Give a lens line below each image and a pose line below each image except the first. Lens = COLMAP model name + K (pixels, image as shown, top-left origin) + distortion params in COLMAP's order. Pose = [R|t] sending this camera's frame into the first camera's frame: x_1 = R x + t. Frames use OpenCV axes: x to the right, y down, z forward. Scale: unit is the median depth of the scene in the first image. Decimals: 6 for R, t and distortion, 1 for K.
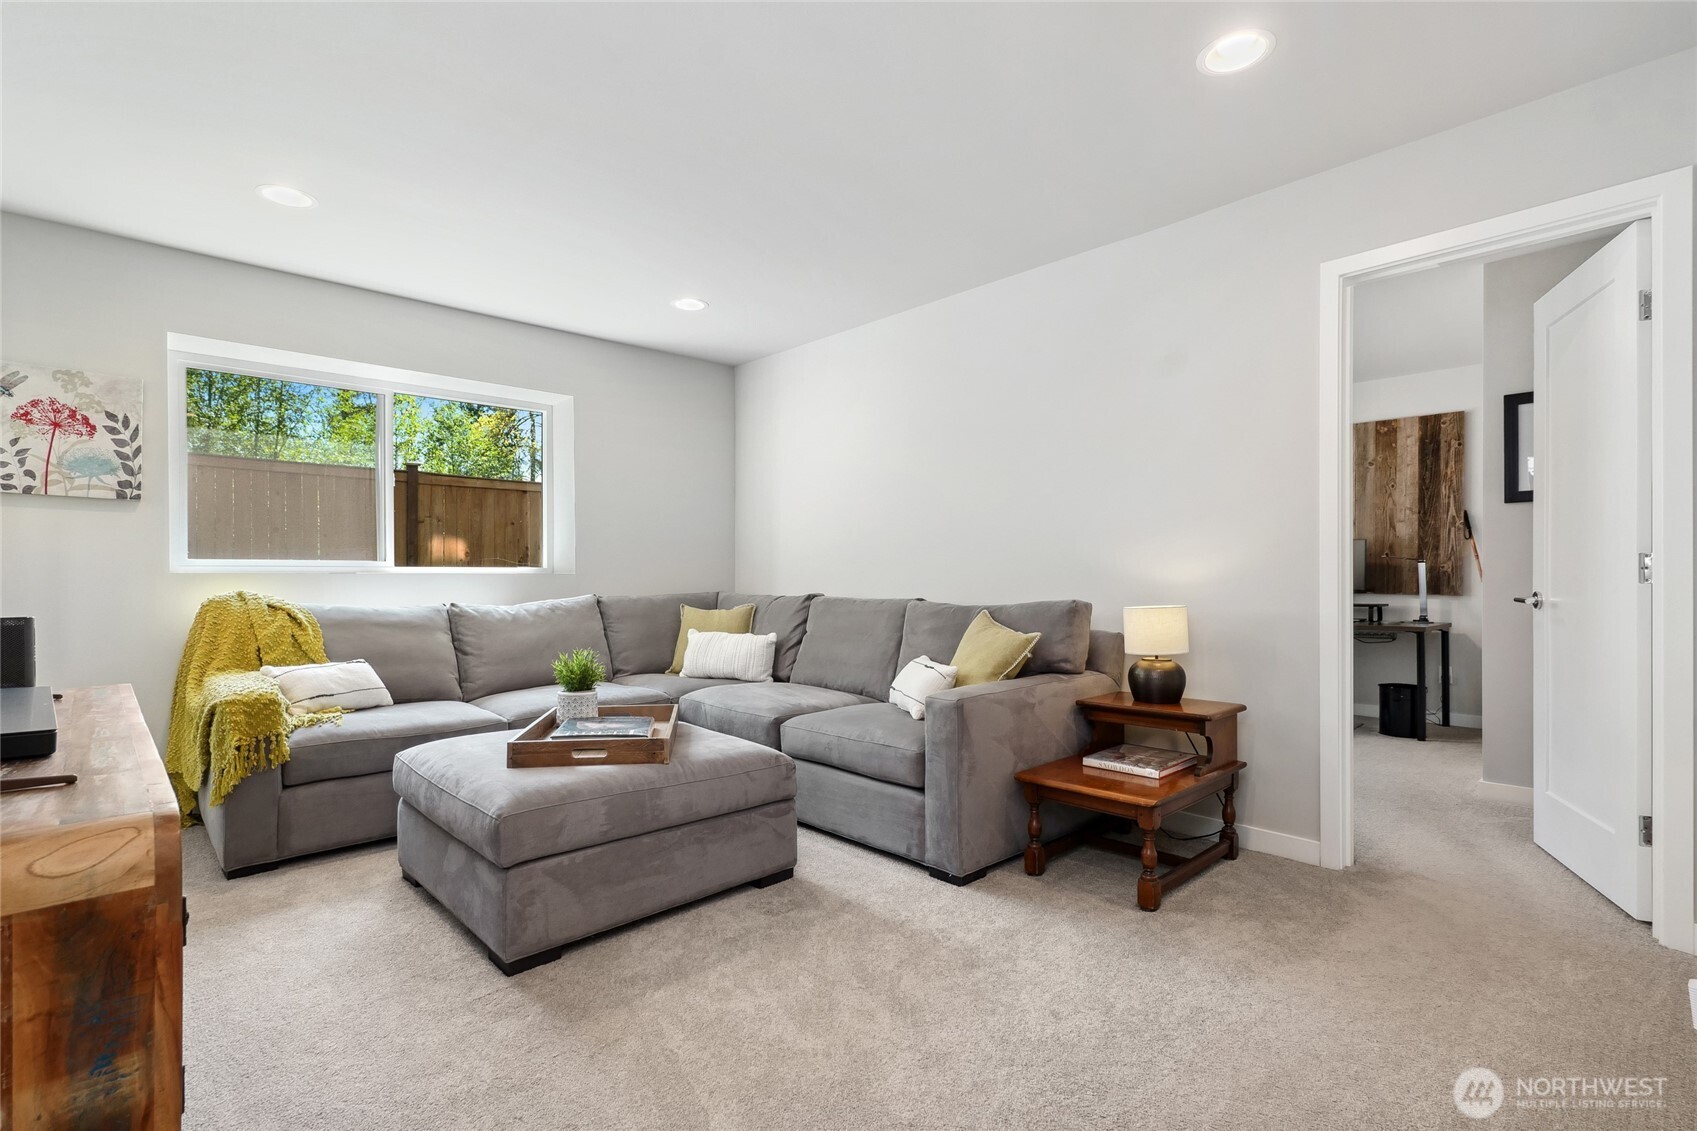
lens RADIAL K [[806.9, 0, 840.5], [0, 806.9, 580.7], [0, 0, 1]] dist [-0.011328, 0.000431]
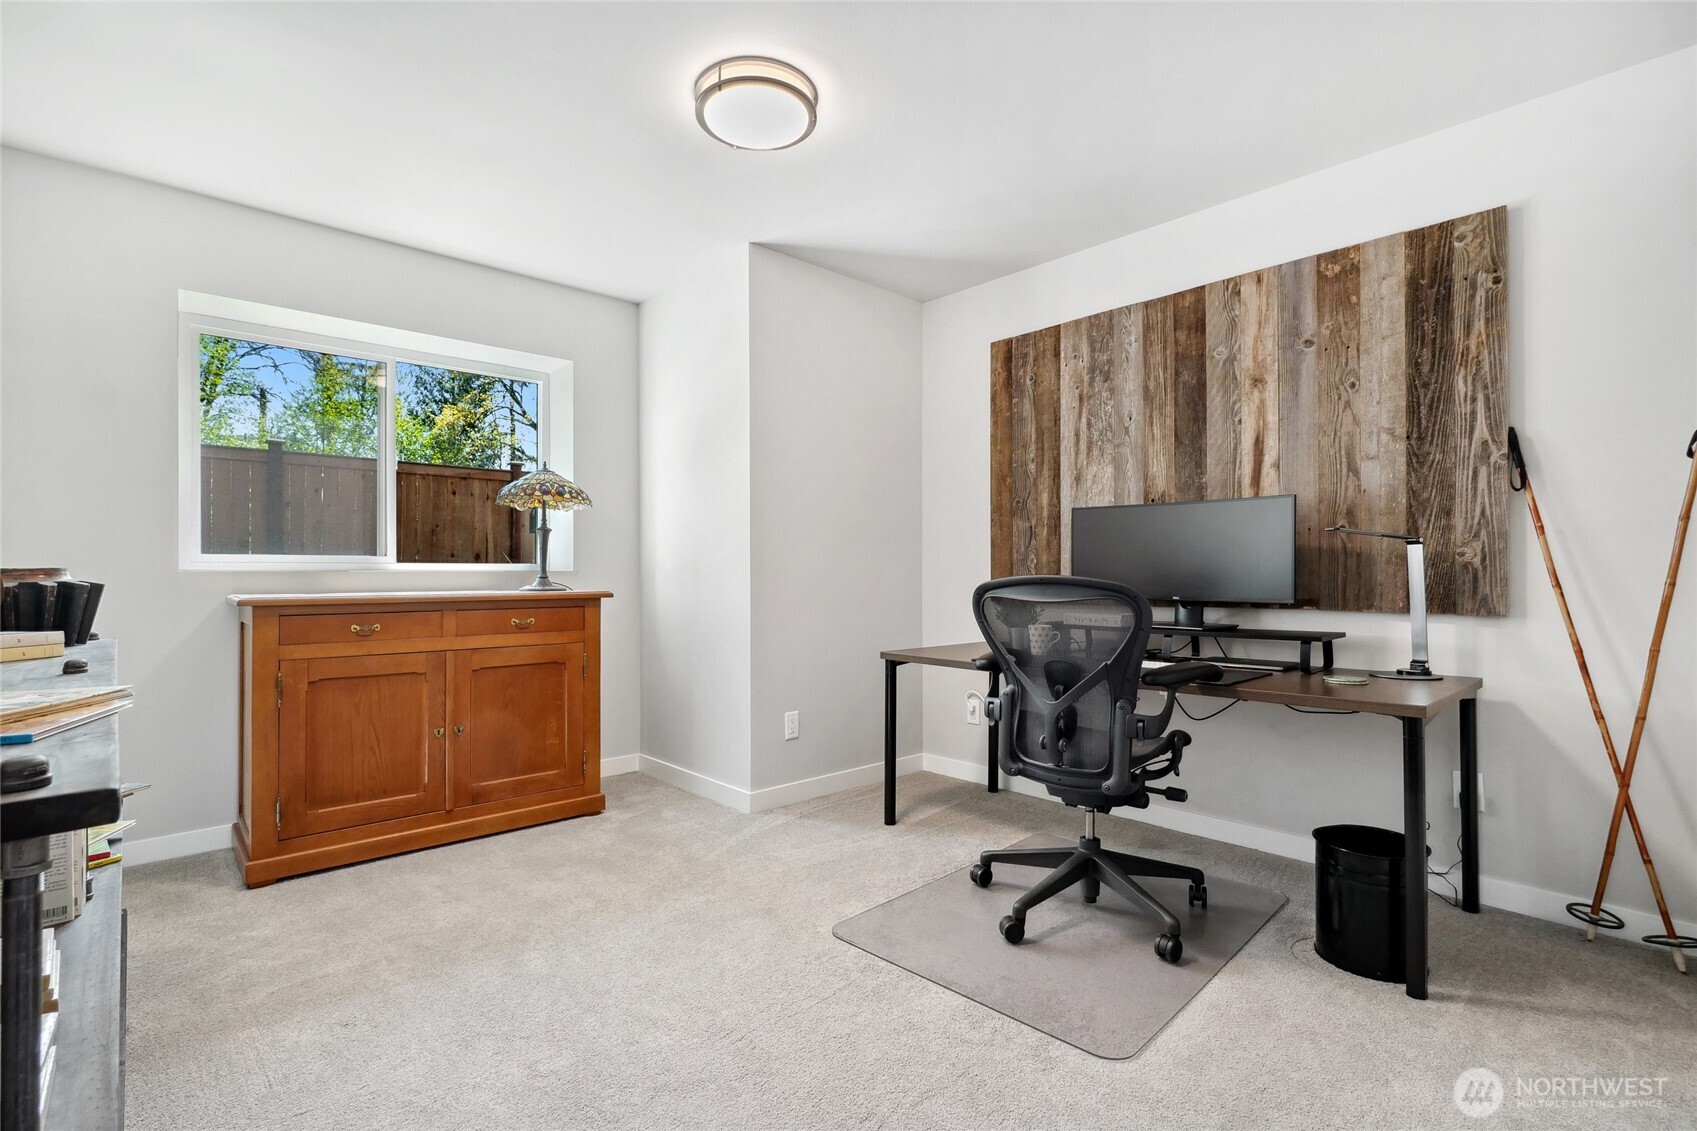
lens RADIAL K [[788.6, 0, 843.9], [0, 788.6, 564.6], [0, 0, 1]] dist [-0.012441, -0.000496]
pose [[0.999988, 0.004308, -0.002137, 0.385789], [-0.004345, 0.999830, -0.017903, -0.001526], [0.002059, 0.017912, 0.999837, 0.533353]]
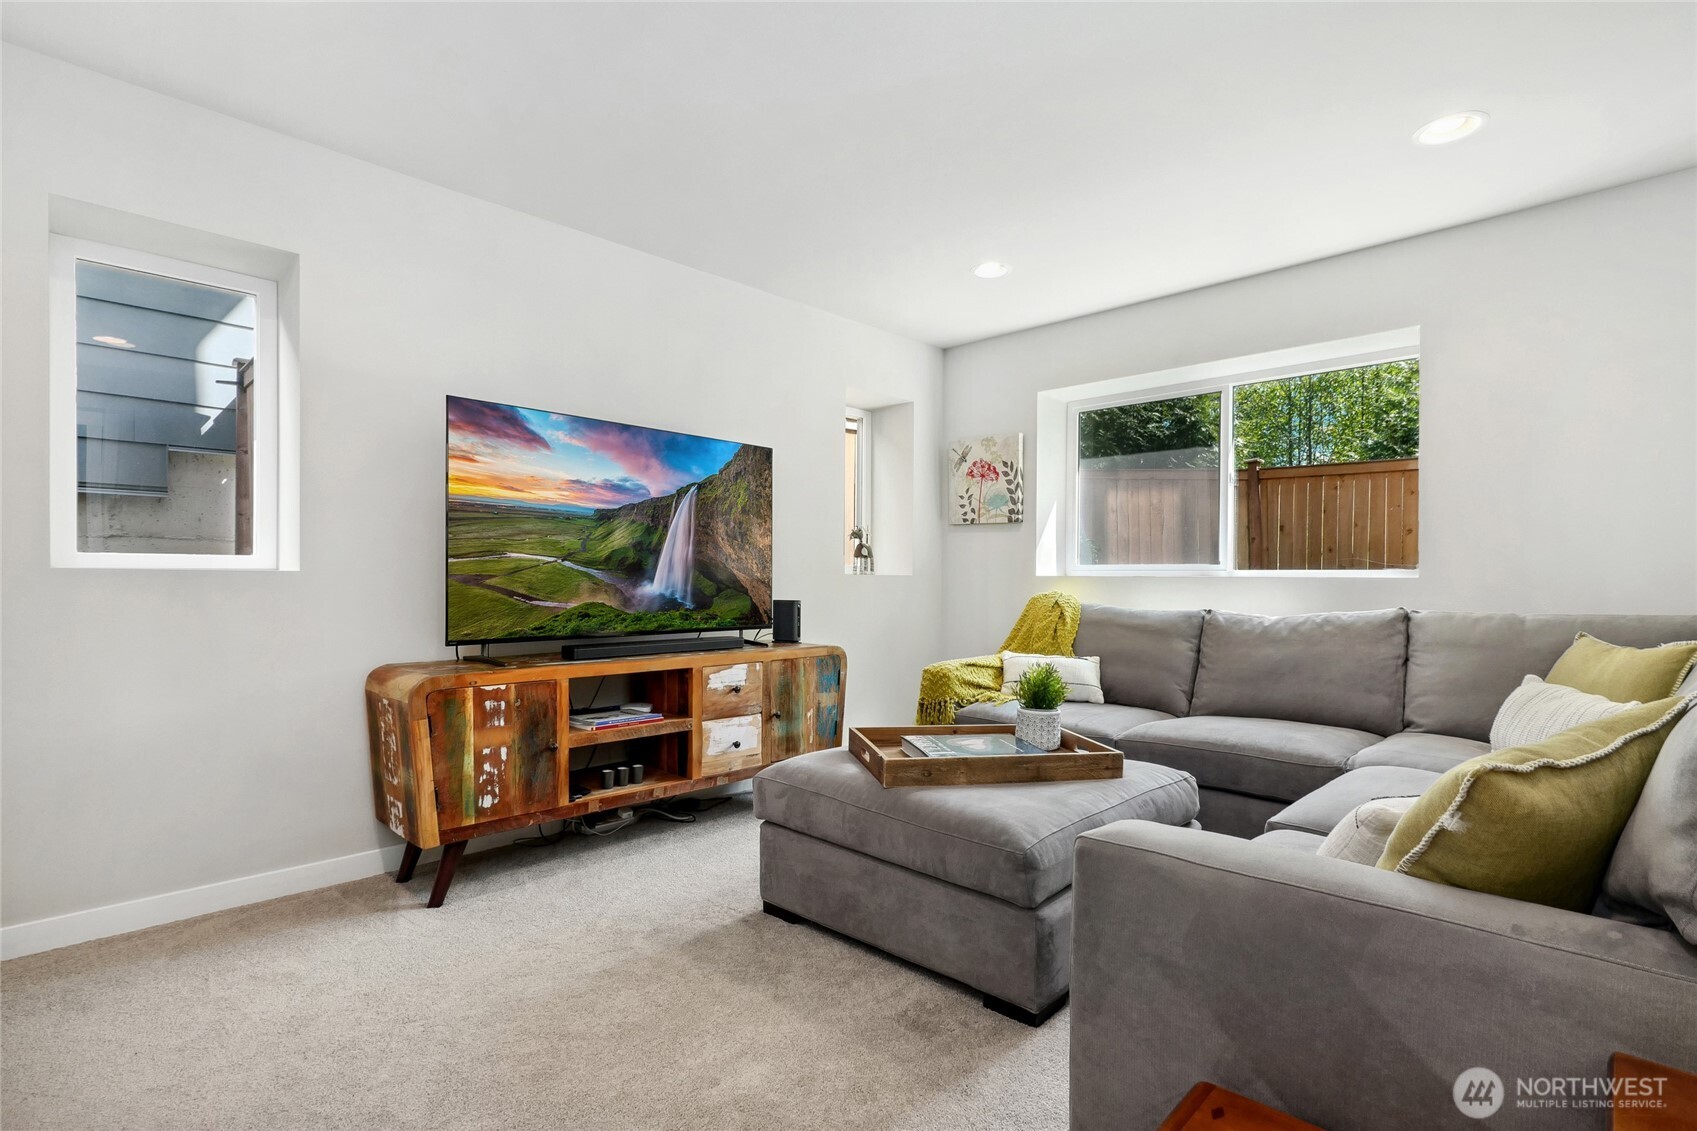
lens RADIAL K [[806.9, 0, 837.9], [0, 806.9, 577.4], [0, 0, 1]] dist [-0.011328, 0.000431]
pose [[0.034489, -0.000363, -0.999405, 0.861383], [-0.014994, 0.999887, -0.000880, -0.002281], [0.999293, 0.015015, 0.034479, 1.163058]]
